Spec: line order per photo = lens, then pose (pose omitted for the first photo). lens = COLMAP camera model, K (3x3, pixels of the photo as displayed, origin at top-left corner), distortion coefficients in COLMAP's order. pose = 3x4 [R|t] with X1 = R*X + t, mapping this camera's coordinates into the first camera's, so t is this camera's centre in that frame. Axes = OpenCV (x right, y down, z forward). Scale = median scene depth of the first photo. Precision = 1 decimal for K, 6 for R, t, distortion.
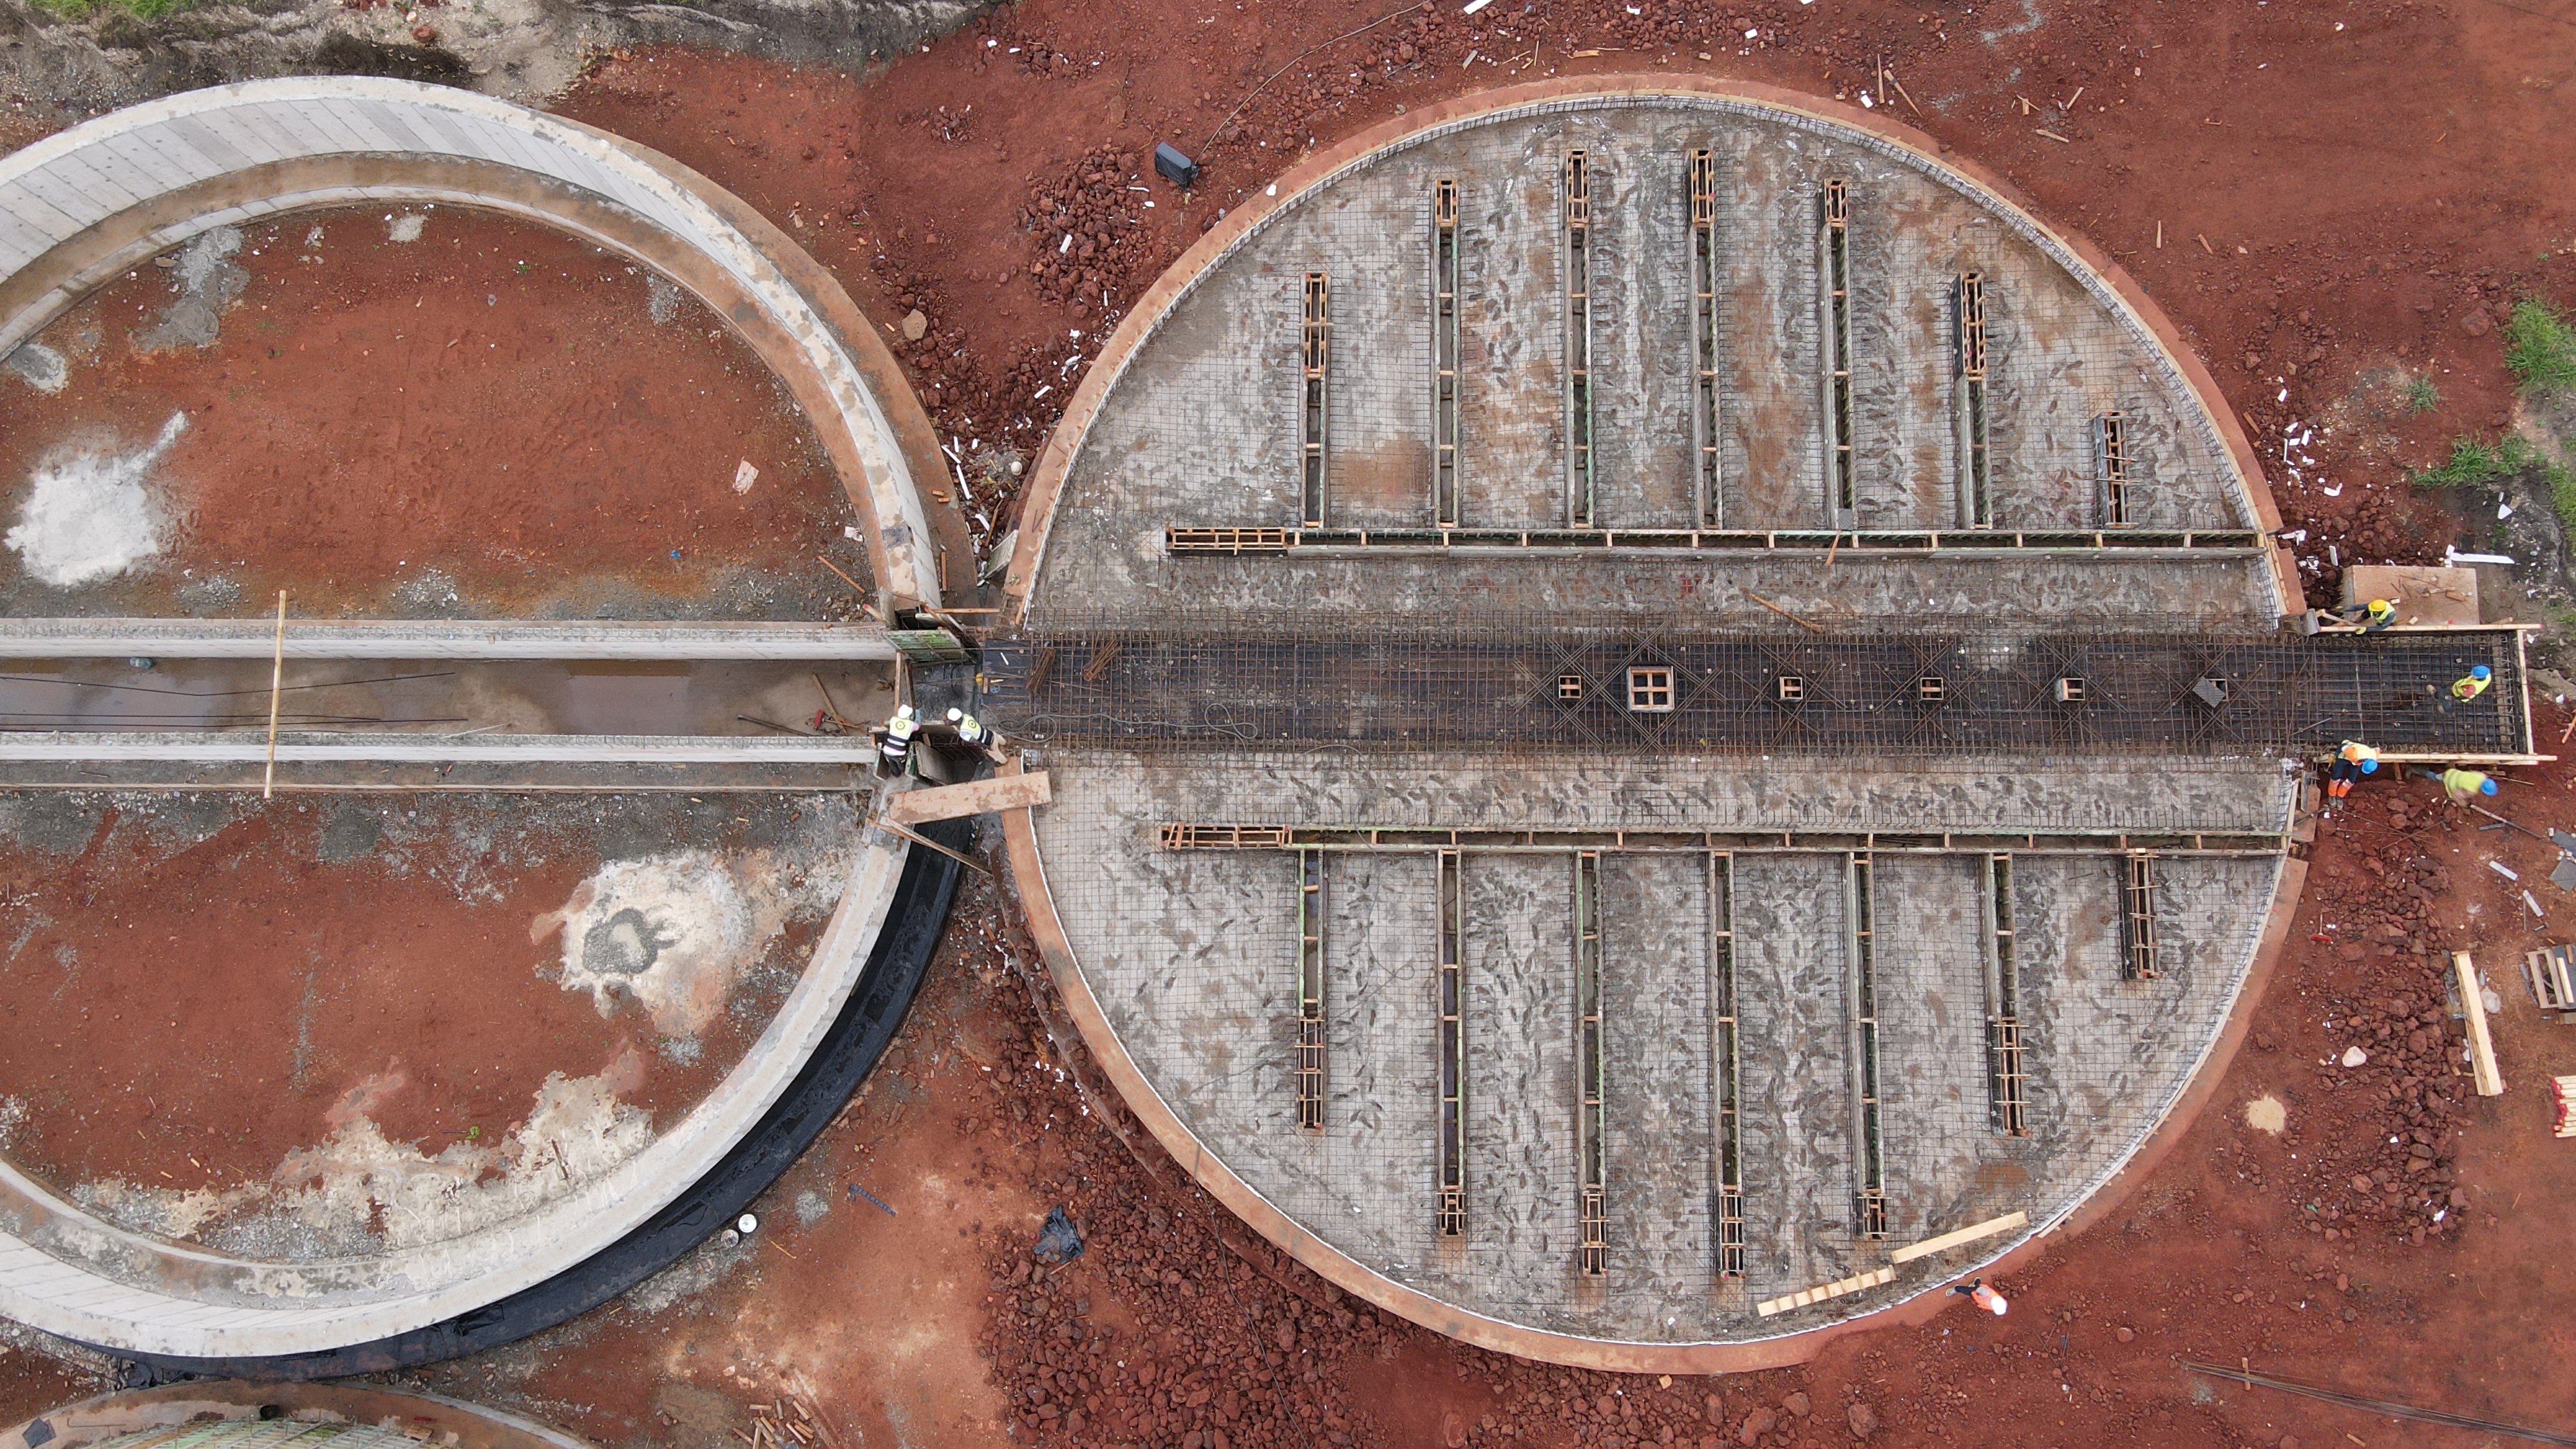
lens RADIAL K [[1892.9, 0, 1294.5], [0, 1892.9, 727.1], [0, 0, 1]] dist [-0.007732, 0.036067]
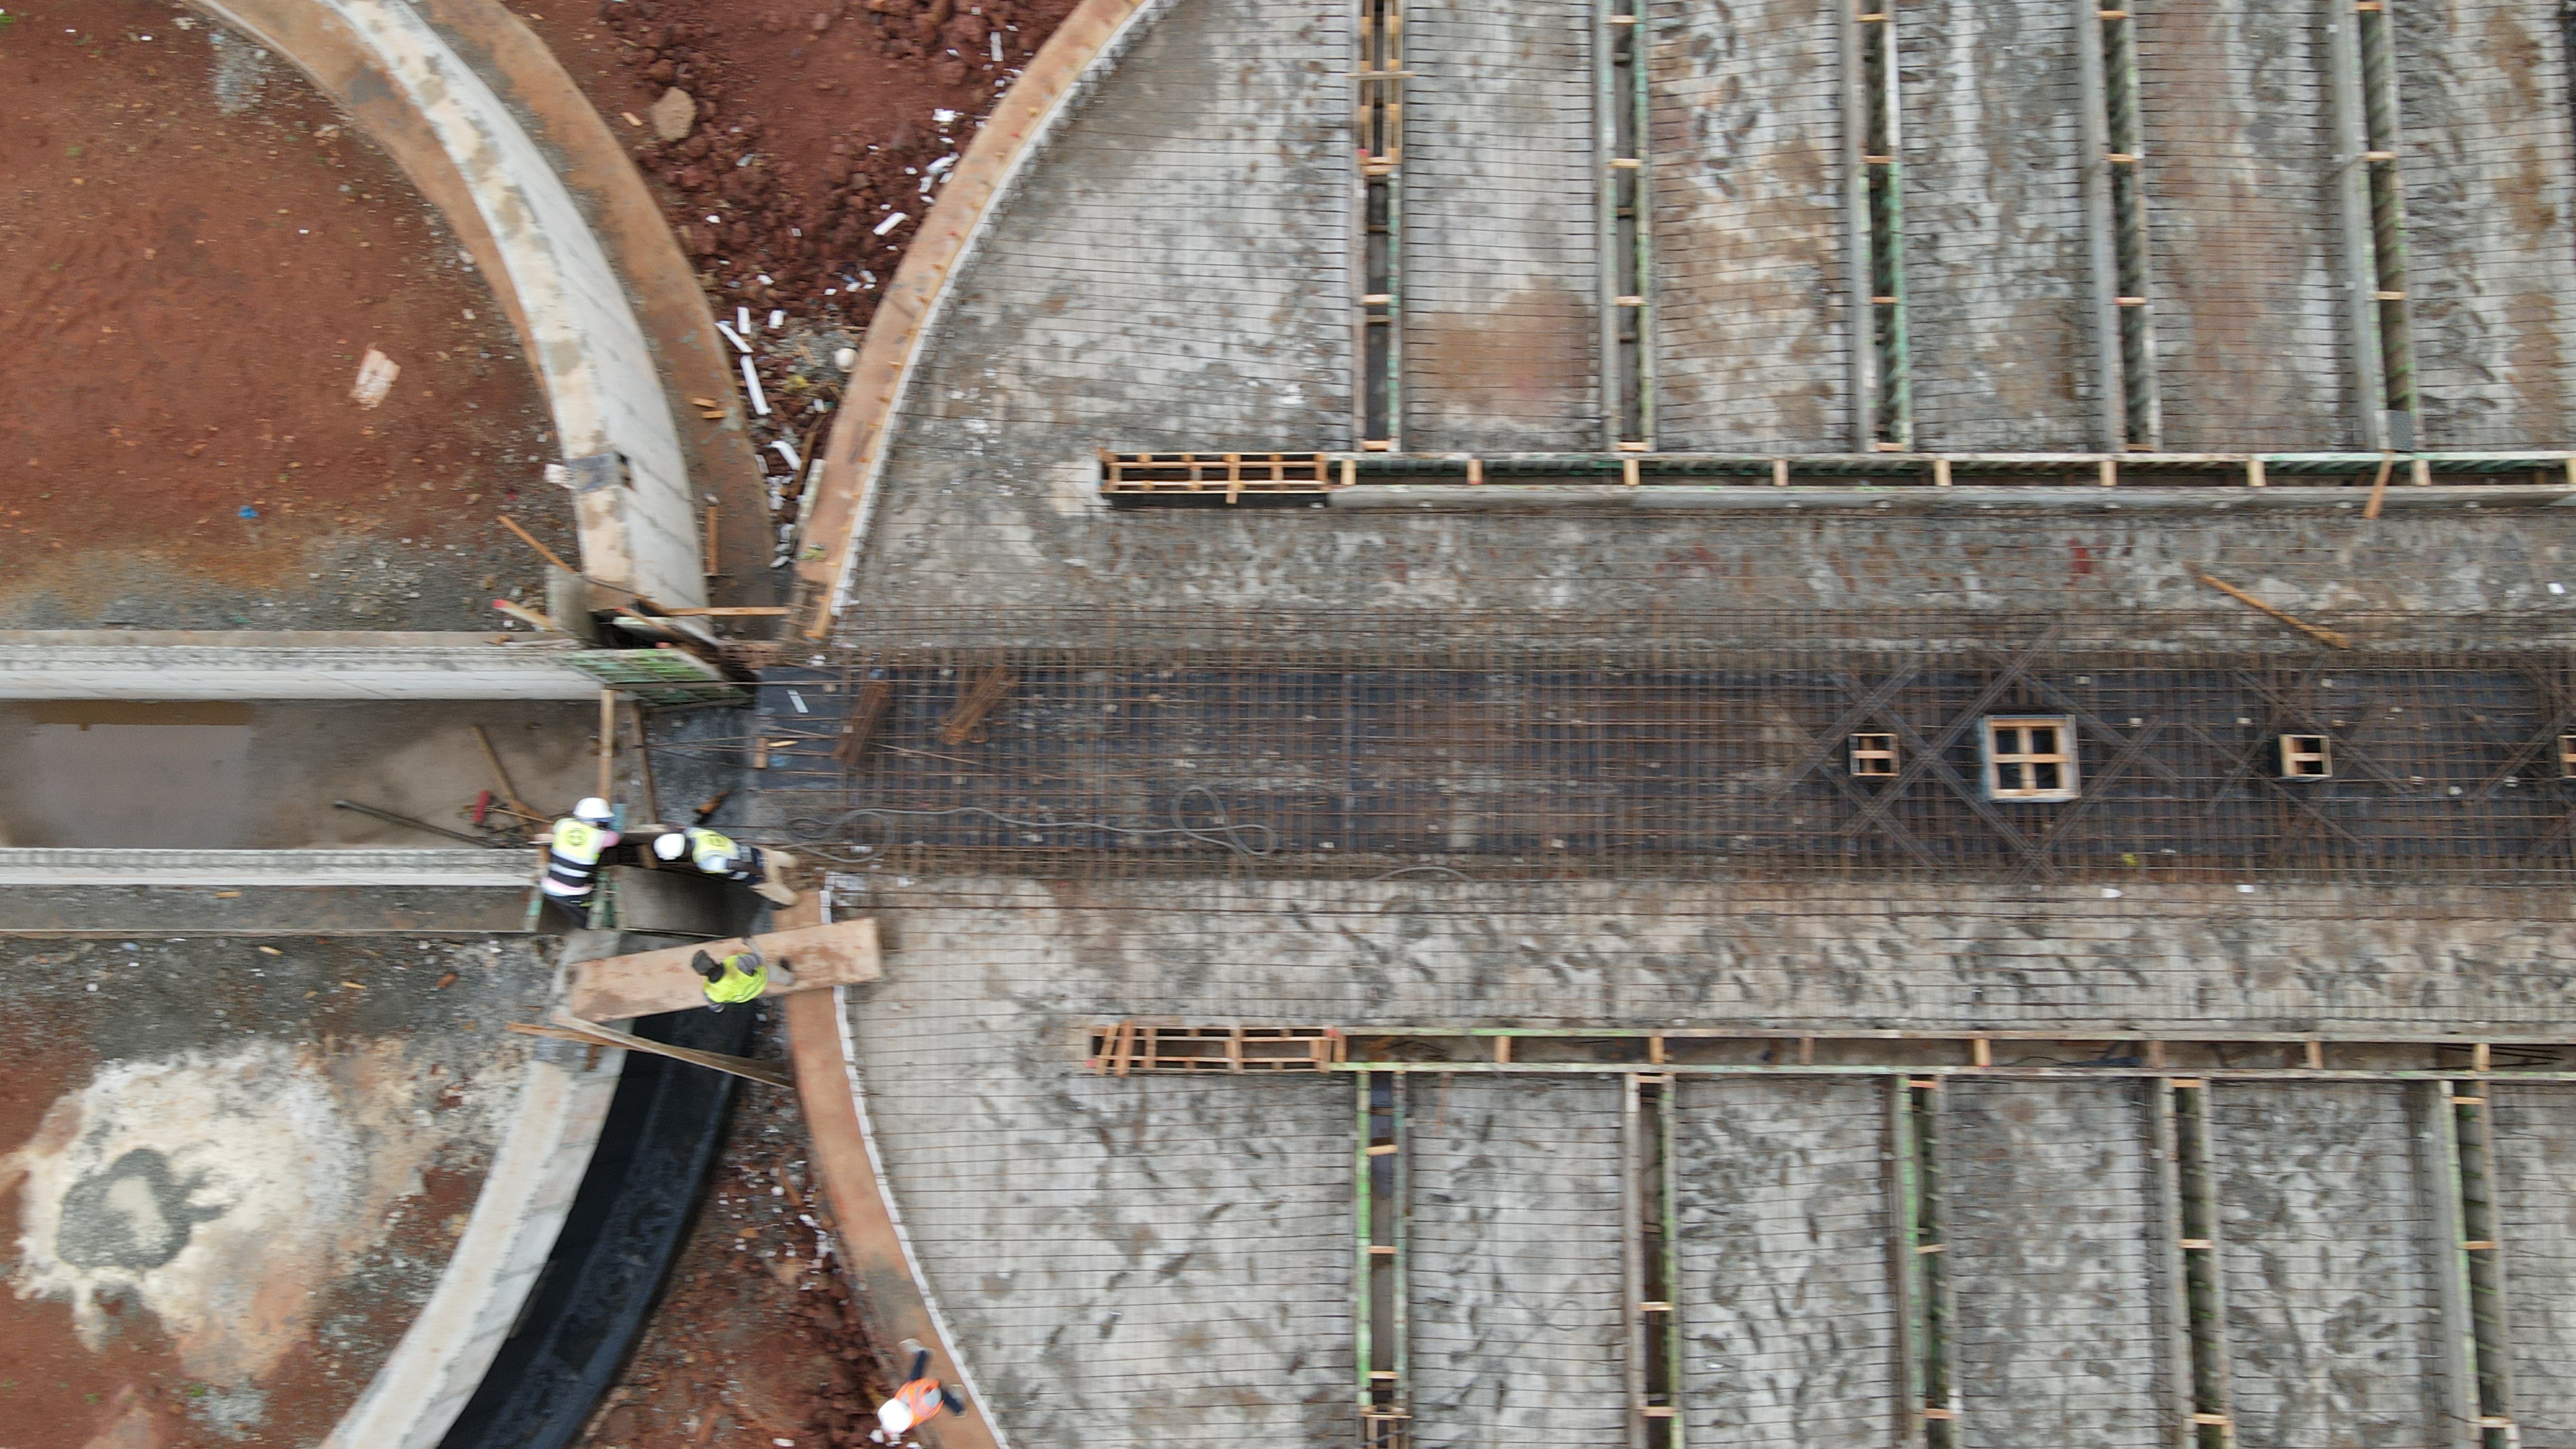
lens RADIAL K [[1892.9, 0, 1285.3], [0, 1892.9, 722.3], [0, 0, 1]] dist [-0.007732, 0.036067]
pose [[0.999993, -0.002979, -0.002455, -0.015151], [0.002981, 0.999995, 0.001020, -0.030601], [0.002452, -0.001027, 0.999996, 0.470046]]
